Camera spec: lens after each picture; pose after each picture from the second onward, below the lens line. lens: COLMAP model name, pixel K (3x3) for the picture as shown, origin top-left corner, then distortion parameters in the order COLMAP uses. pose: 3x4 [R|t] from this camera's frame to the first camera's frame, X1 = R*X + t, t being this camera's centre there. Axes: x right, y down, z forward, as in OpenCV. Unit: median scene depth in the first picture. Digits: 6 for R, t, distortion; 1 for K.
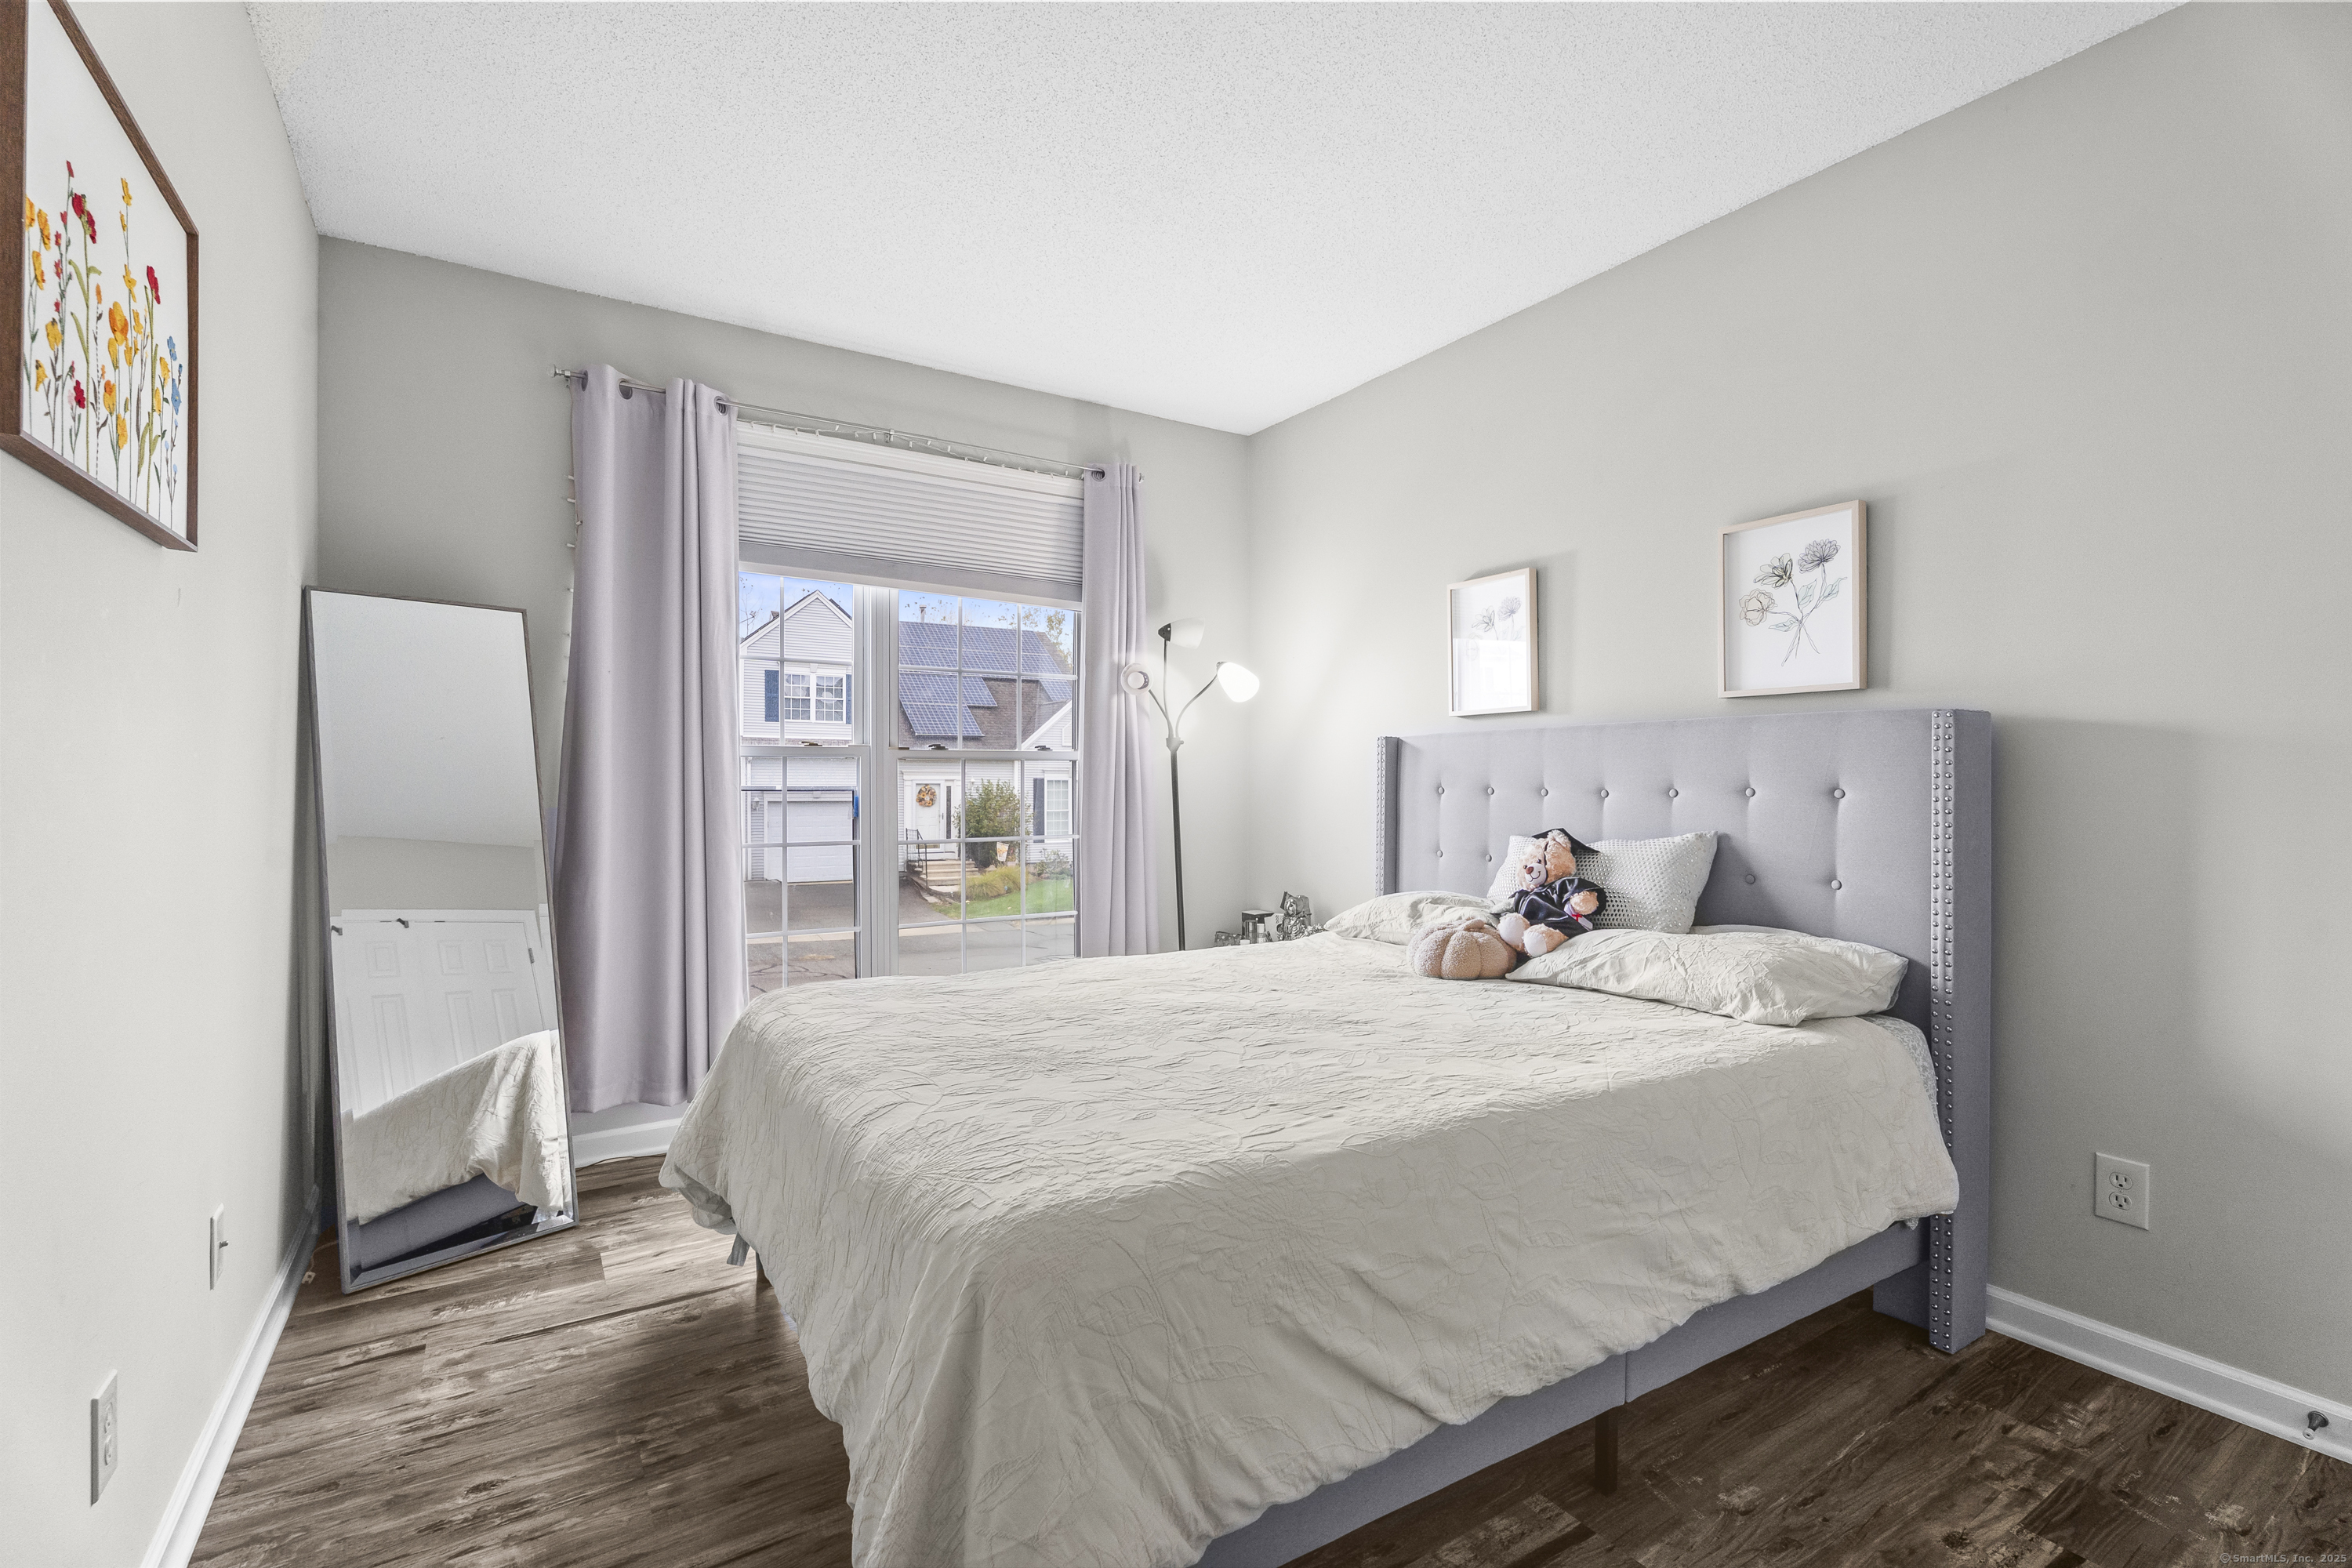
lens RADIAL K [[1058.3, 0, 1190.1], [0, 1058.3, 793.0], [0, 0, 1]] dist [0.002721, 0.002732]
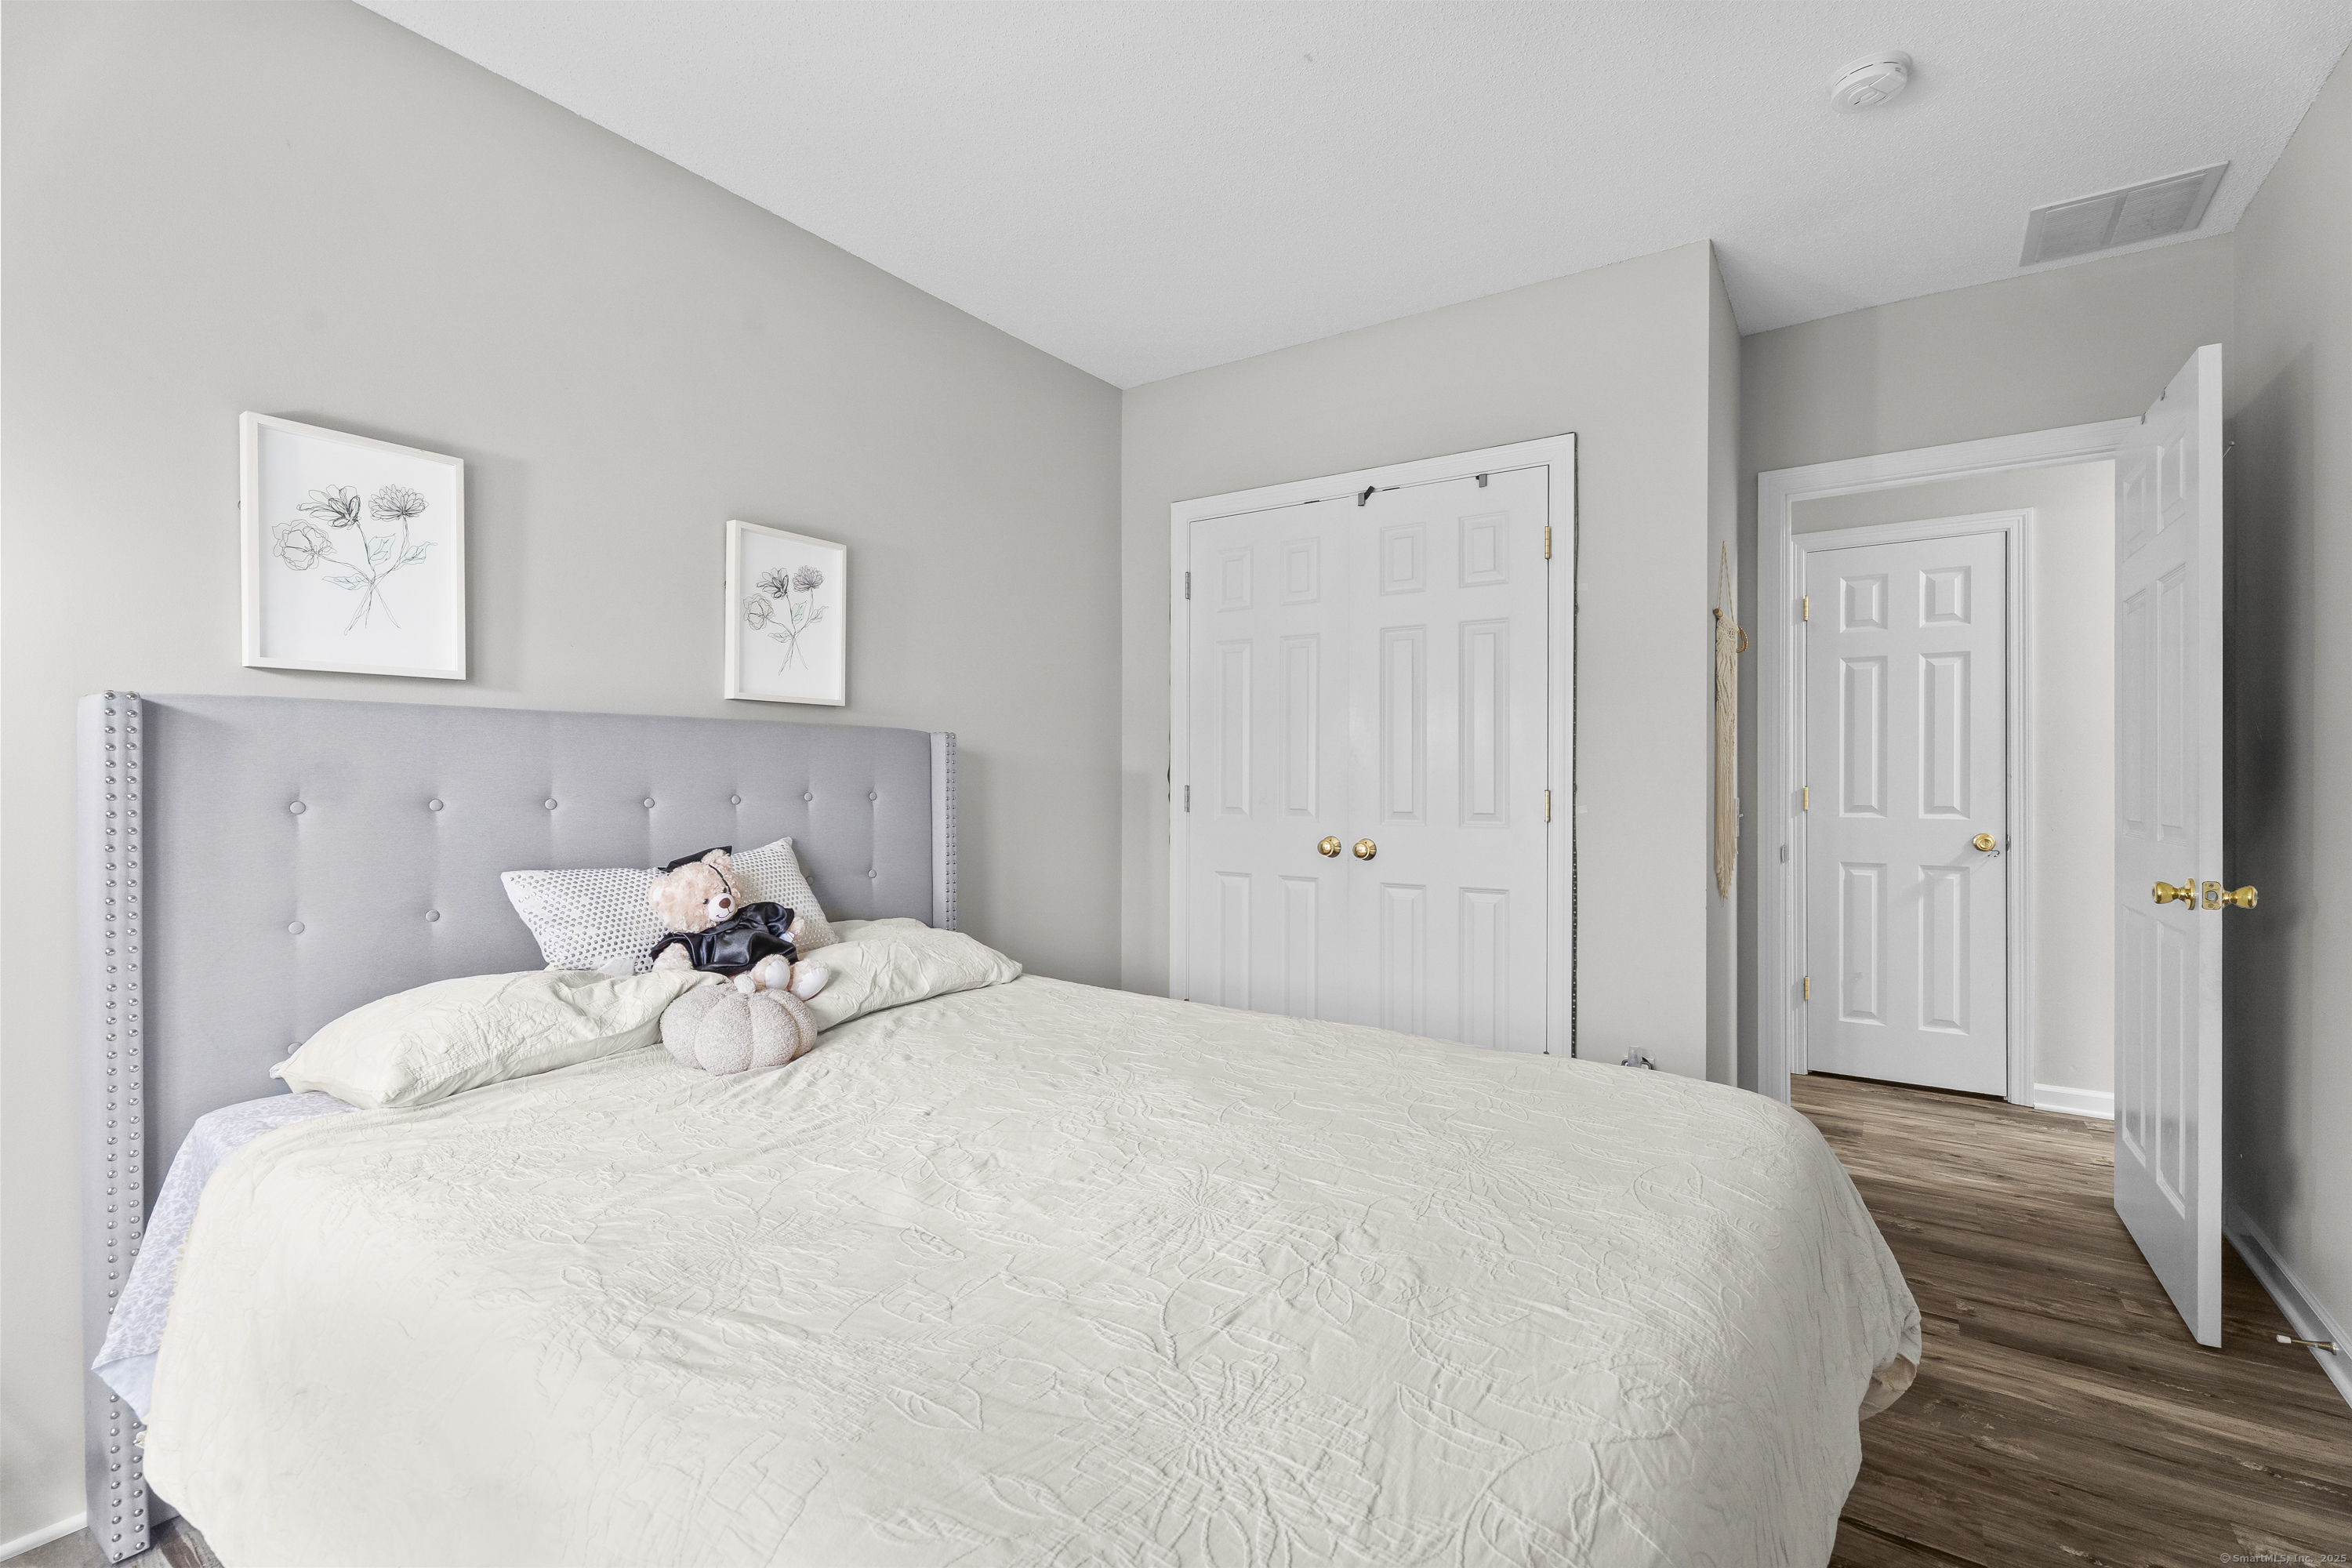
lens RADIAL K [[1058.3, 0, 1191.3], [0, 1058.3, 770.8], [0, 0, 1]] dist [0.002721, 0.002732]
pose [[-0.396148, -0.000854, 0.918186, -0.495023], [0.002164, 0.999996, 0.001863, -0.023560], [-0.918184, 0.002725, -0.396144, 0.922986]]
